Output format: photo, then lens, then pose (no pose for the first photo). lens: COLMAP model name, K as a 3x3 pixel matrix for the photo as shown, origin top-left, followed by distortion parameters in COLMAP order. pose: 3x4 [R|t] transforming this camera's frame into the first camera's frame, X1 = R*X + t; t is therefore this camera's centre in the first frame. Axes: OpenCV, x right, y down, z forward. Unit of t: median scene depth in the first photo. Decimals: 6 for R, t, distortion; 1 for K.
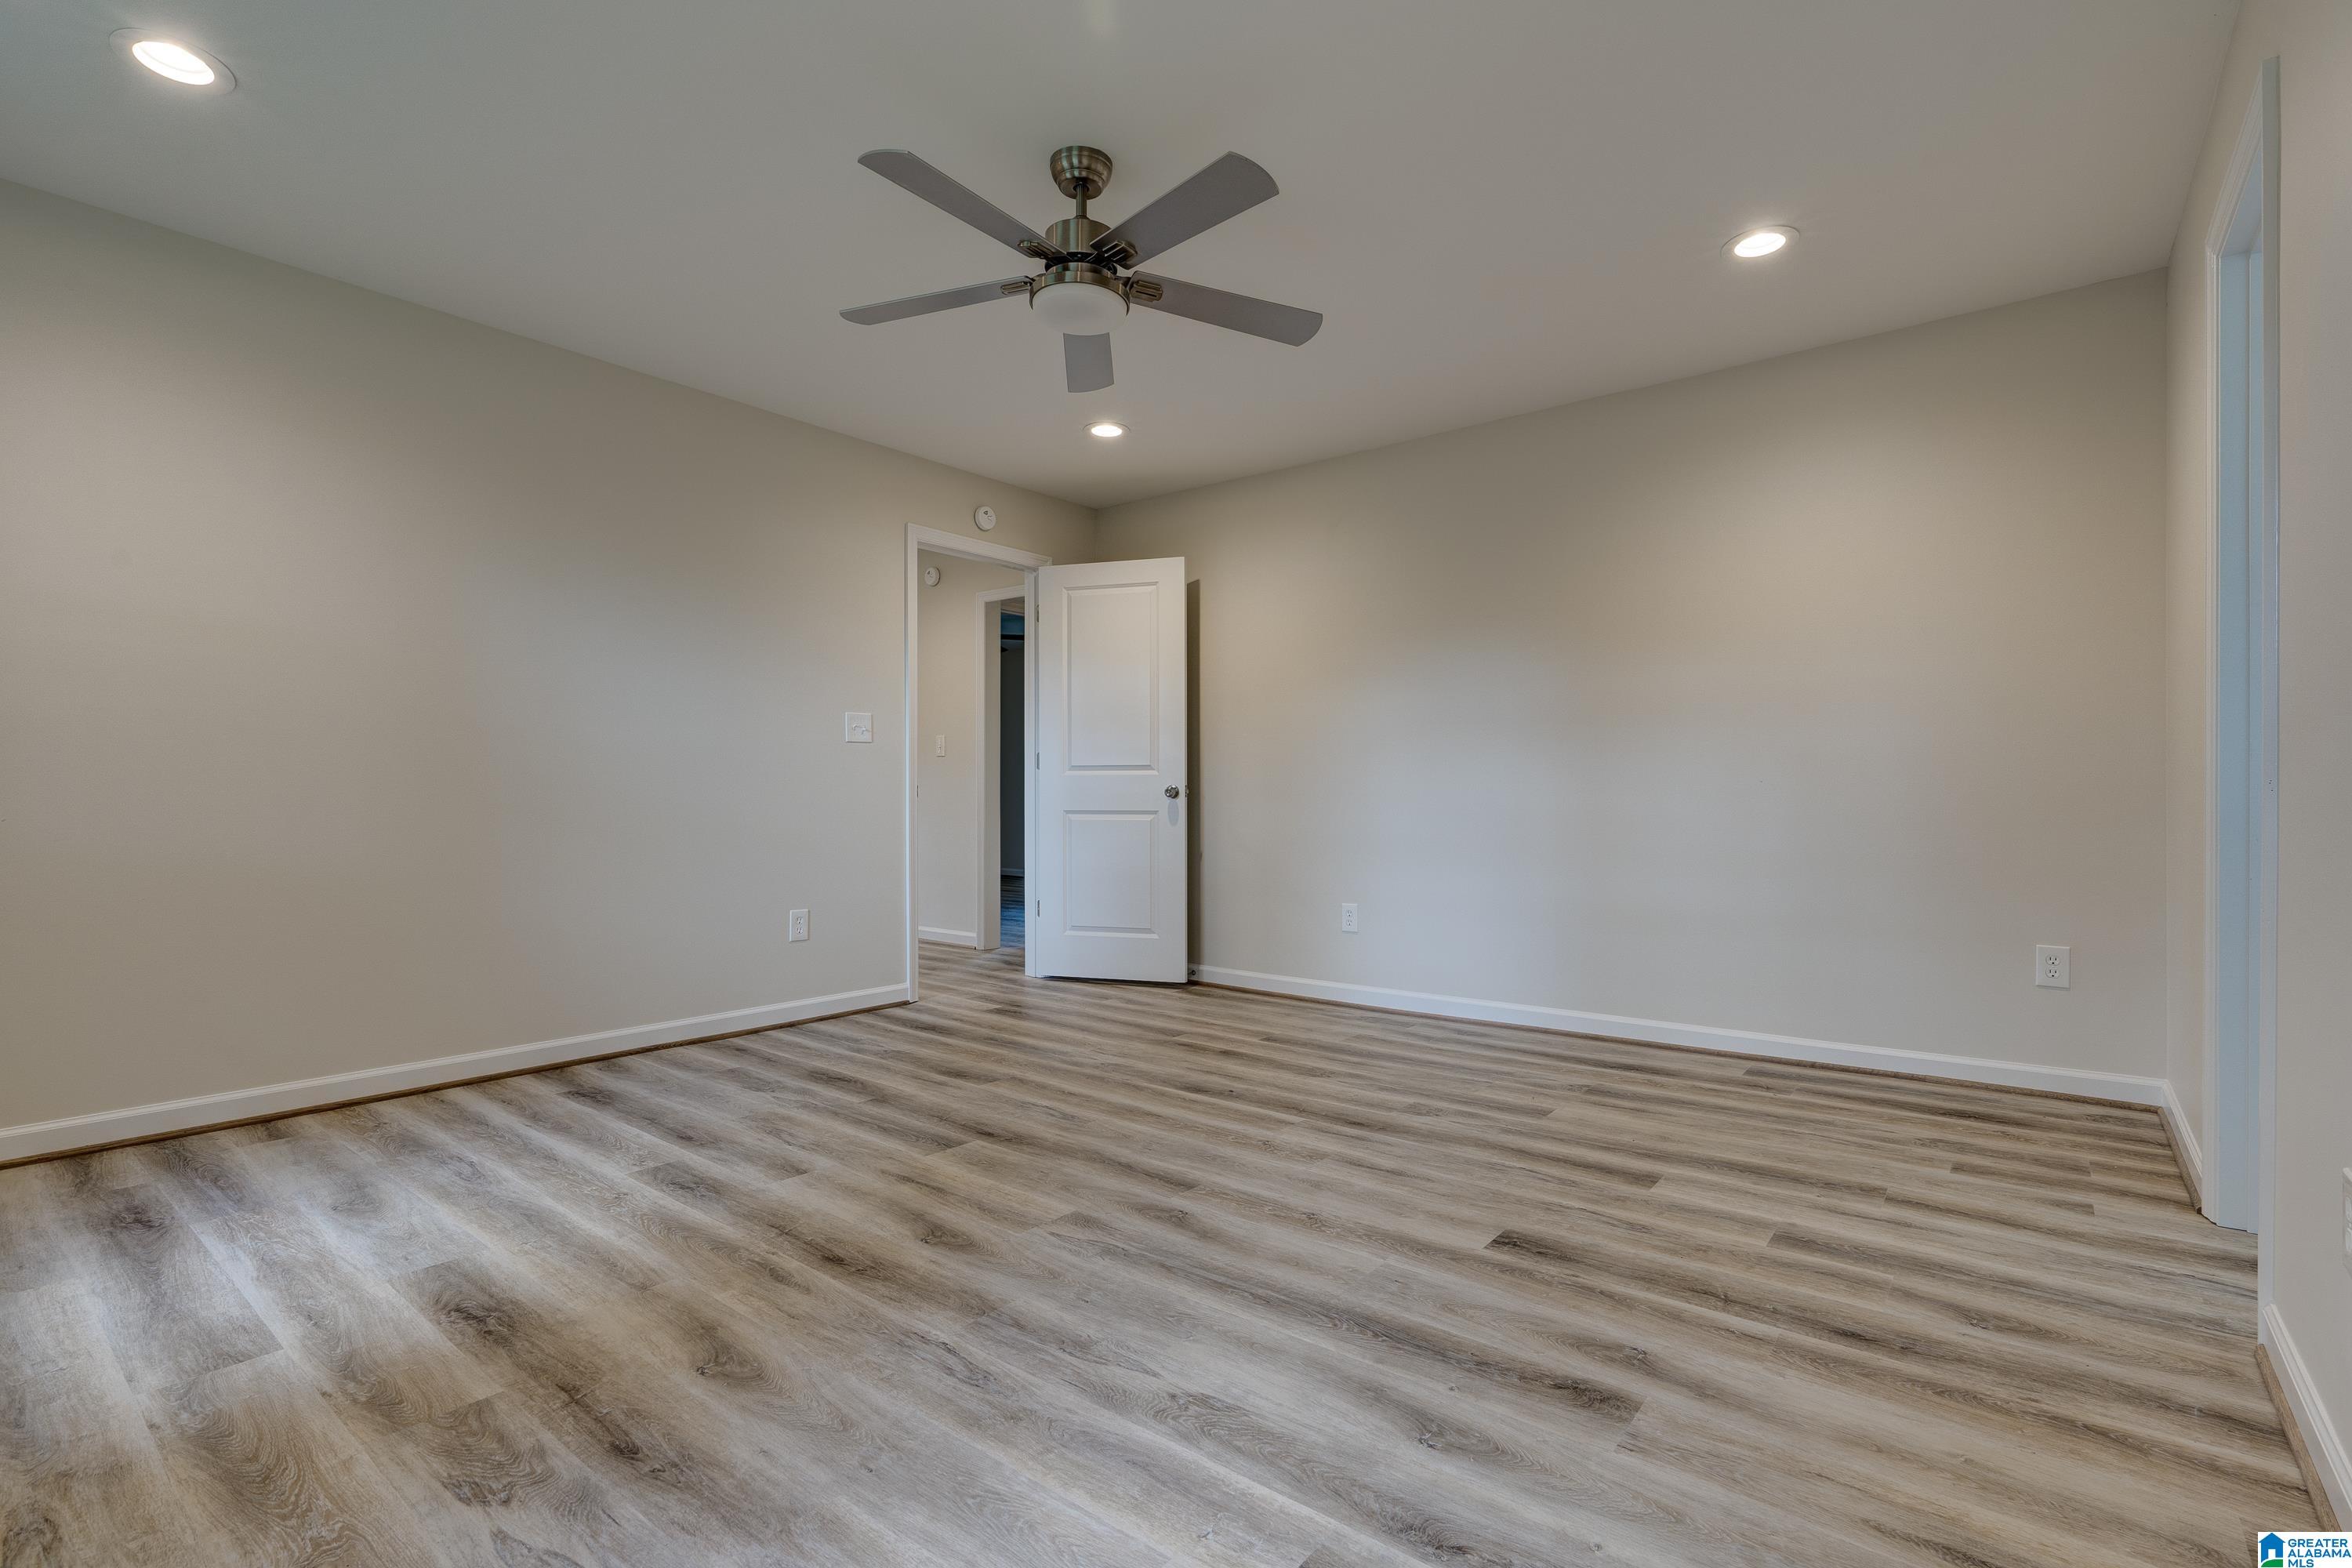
lens RADIAL K [[1090.4, 0, 1176.9], [0, 1090.4, 786.8], [0, 0, 1]] dist [-0.011554, 0.001366]
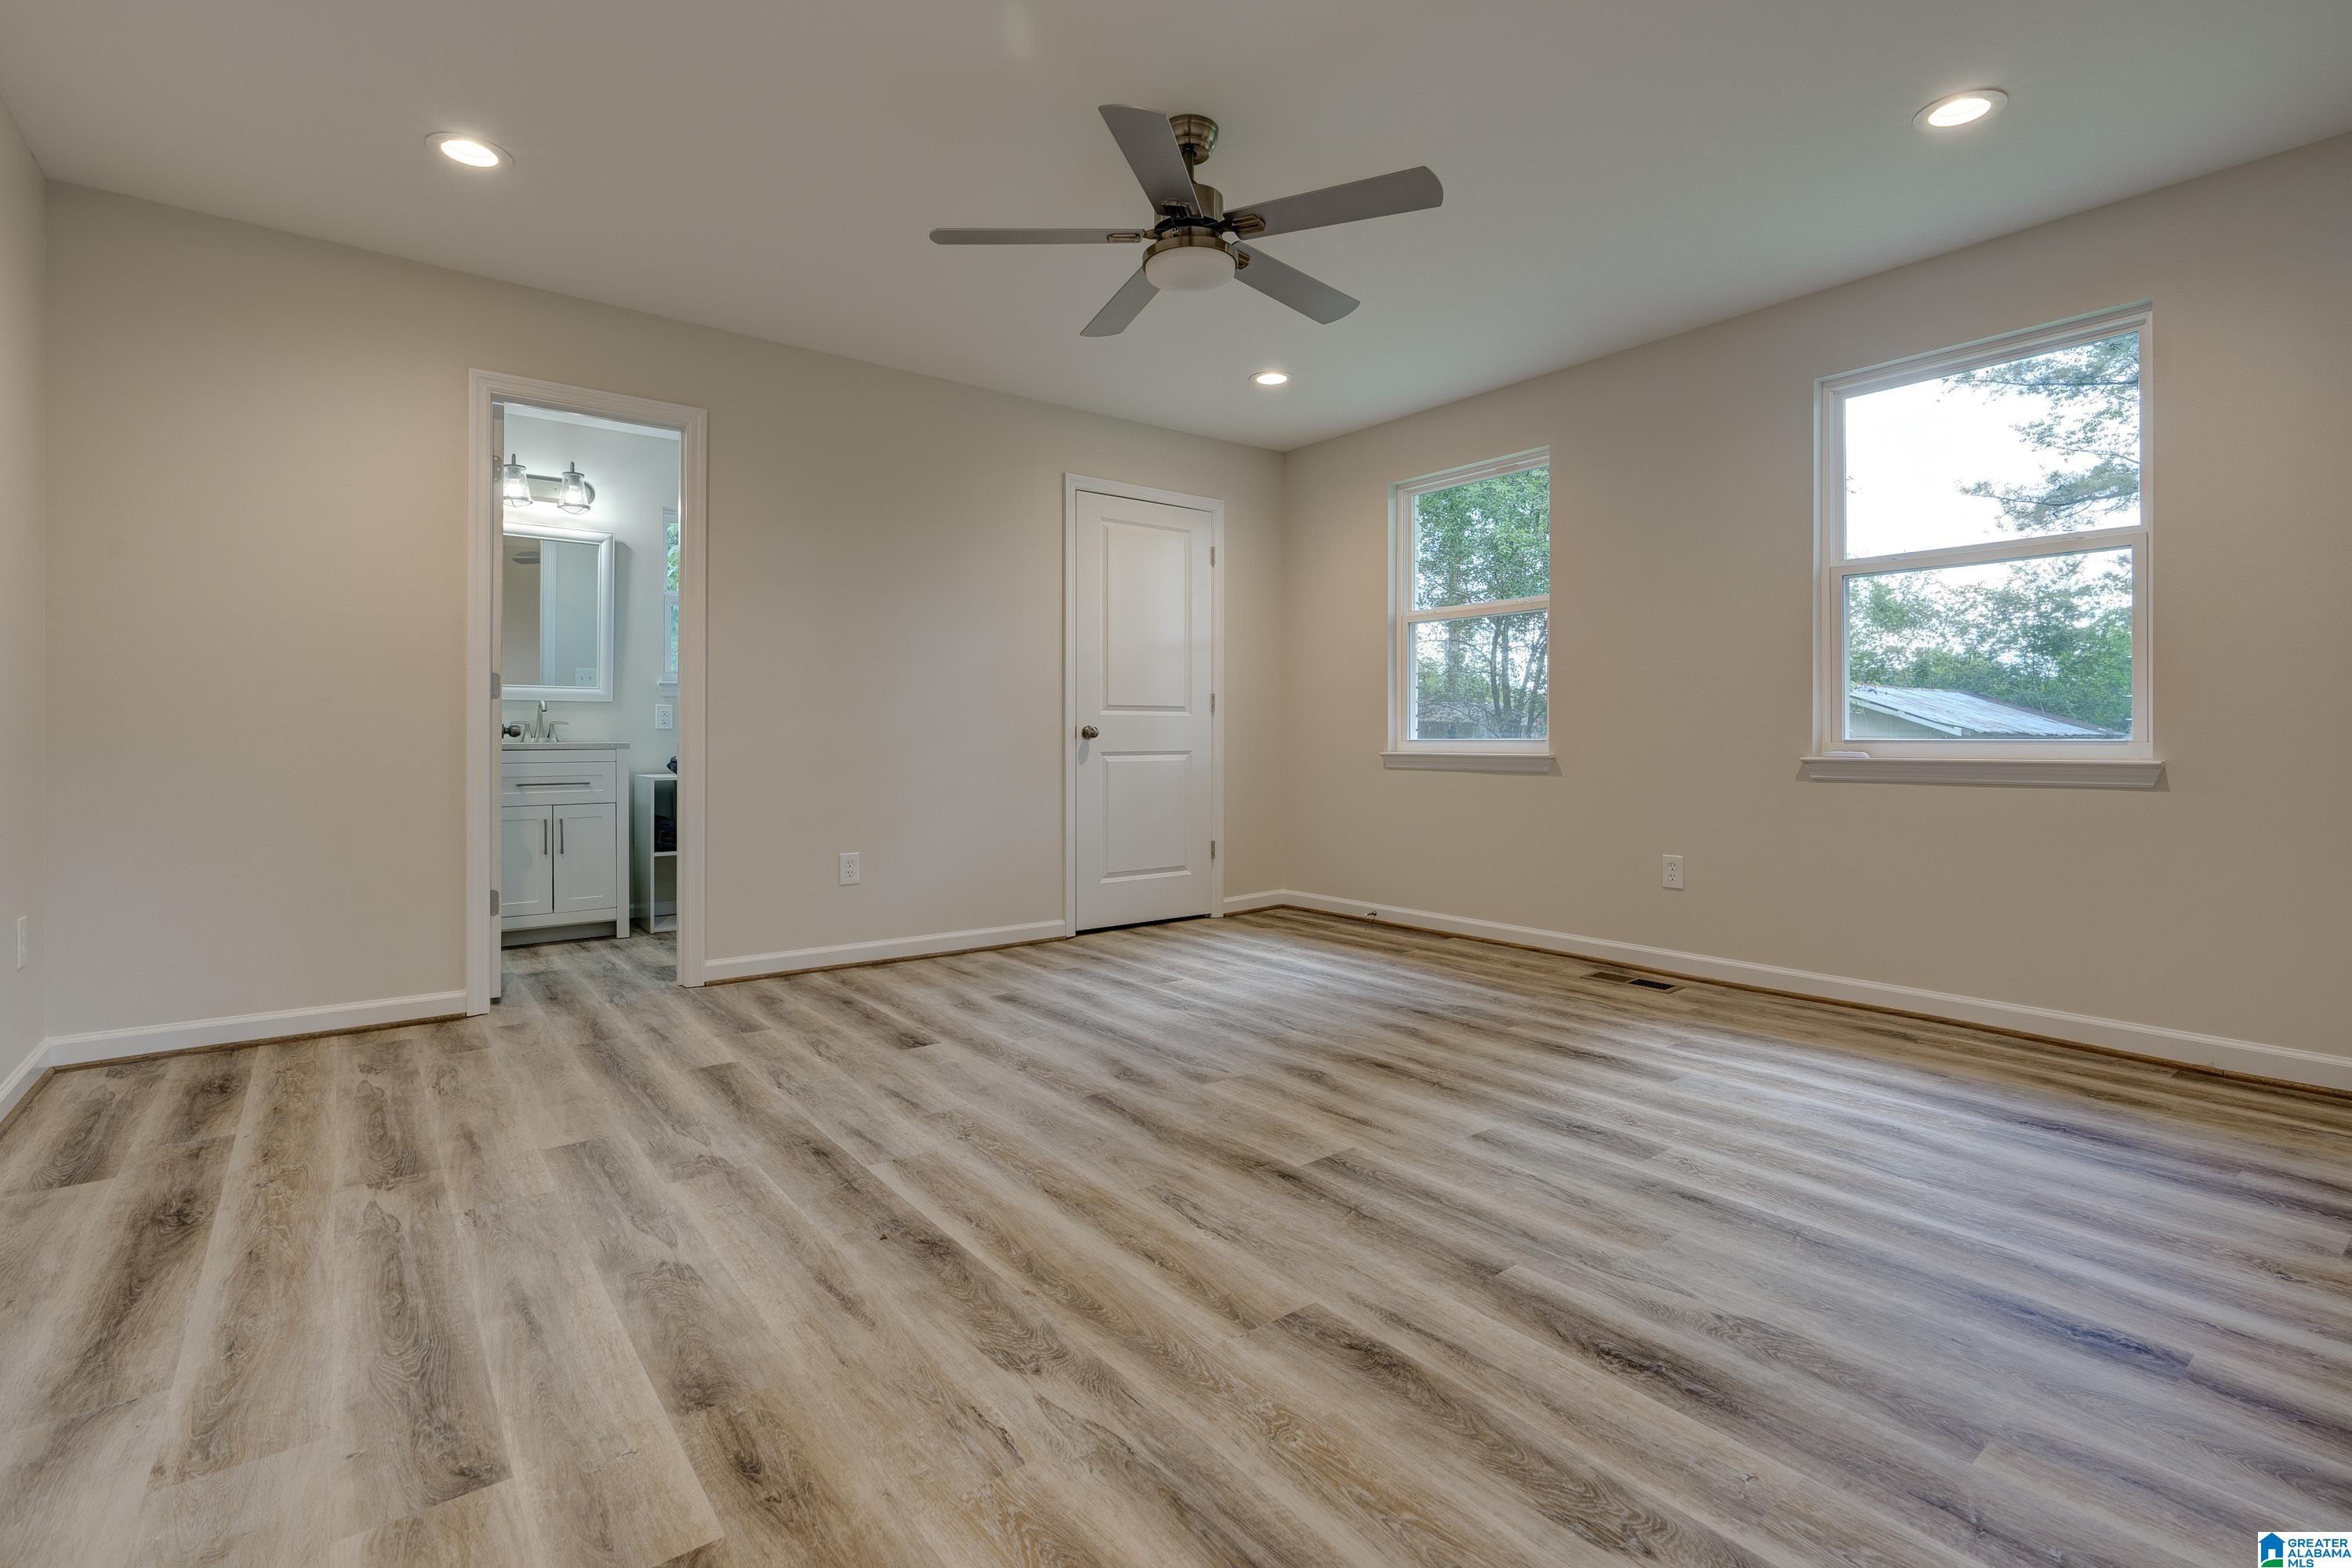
lens RADIAL K [[1090.4, 0, 1174.7], [0, 1090.4, 764.7], [0, 0, 1]] dist [-0.011554, 0.001366]
pose [[-0.973337, -0.004694, 0.229333, -0.269617], [-0.000597, 0.999839, 0.017933, 0.015005], [-0.229380, 0.017318, -0.973183, 1.745354]]
